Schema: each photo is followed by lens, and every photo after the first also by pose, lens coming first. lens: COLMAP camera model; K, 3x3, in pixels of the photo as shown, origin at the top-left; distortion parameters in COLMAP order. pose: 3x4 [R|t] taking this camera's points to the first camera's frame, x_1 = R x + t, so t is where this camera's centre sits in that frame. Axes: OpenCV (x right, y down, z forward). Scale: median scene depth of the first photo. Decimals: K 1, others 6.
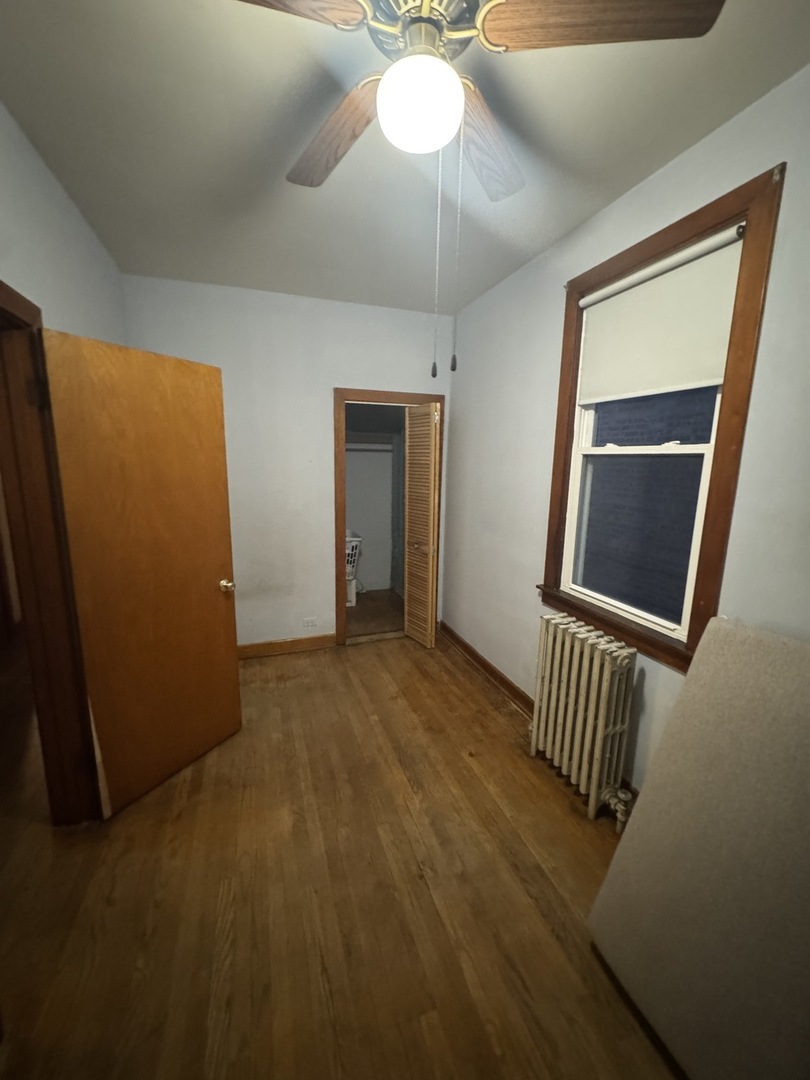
lens RADIAL K [[431.9, 0, 404.1], [0, 431.9, 539.5], [0, 0, 1]] dist [-0.000570, 0.000767]
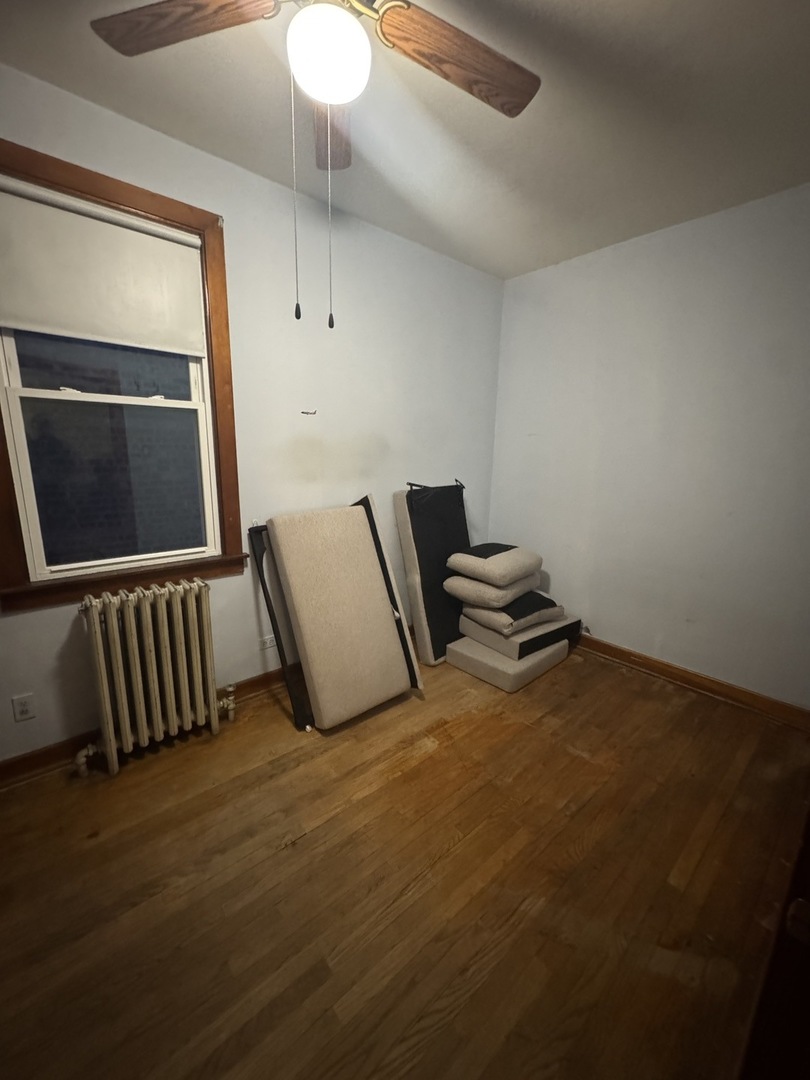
lens RADIAL K [[431.9, 0, 404.0], [0, 431.9, 543.4], [0, 0, 1]] dist [-0.000570, 0.000767]
pose [[-0.375727, -0.223447, 0.899389, -0.773847], [0.141679, 0.945239, 0.294025, -0.108748], [-0.915836, 0.237898, -0.323494, 0.922748]]
